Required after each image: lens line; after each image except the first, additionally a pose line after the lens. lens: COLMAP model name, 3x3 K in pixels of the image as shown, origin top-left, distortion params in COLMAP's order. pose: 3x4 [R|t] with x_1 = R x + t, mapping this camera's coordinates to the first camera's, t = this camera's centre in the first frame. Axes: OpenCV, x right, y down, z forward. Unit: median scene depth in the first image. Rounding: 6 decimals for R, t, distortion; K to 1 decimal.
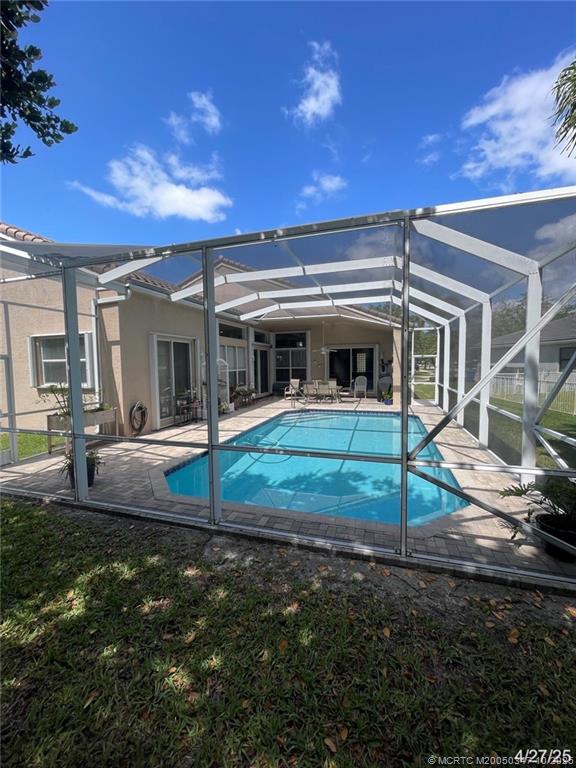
lens RADIAL K [[308.6, 0, 286.2], [0, 308.6, 382.6], [0, 0, 1]] dist [-0.003990, 0.001136]
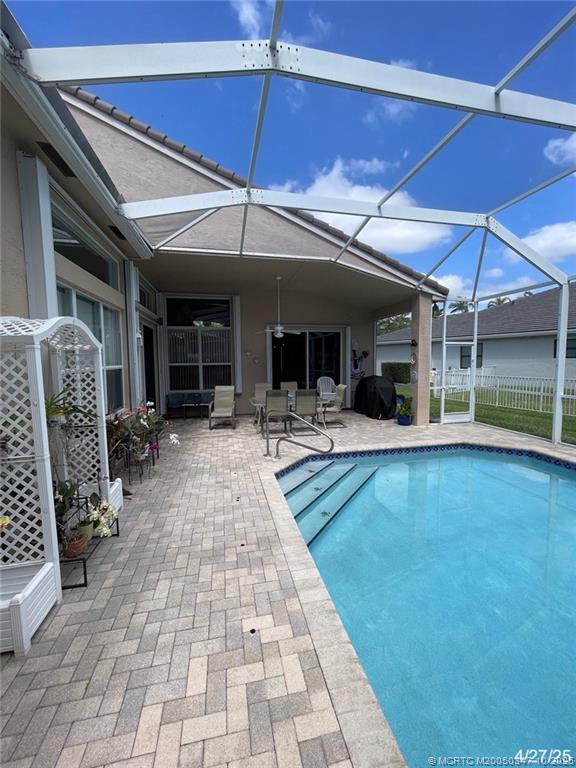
lens RADIAL K [[308.6, 0, 285.3], [0, 308.6, 387.9], [0, 0, 1]] dist [-0.003990, 0.001136]
pose [[0.871813, -0.036446, 0.488481, -0.164096], [0.026391, 0.999275, 0.027455, -0.022106], [-0.489127, -0.011044, 0.872143, 0.614133]]
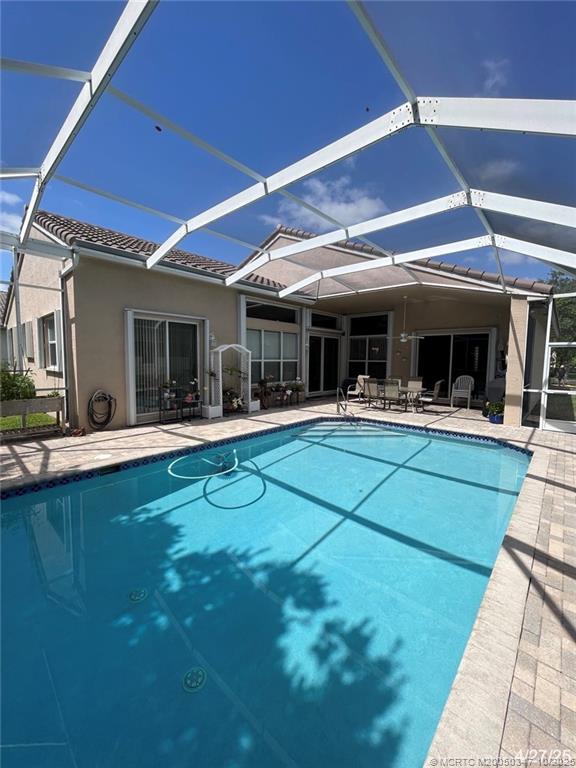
lens RADIAL K [[308.6, 0, 287.2], [0, 308.6, 382.2], [0, 0, 1]] dist [-0.003990, 0.001136]
pose [[0.910950, 0.056992, -0.408562, 0.205675], [-0.050803, 0.998370, 0.025993, -0.005496], [0.409377, -0.002923, 0.912360, 0.277925]]
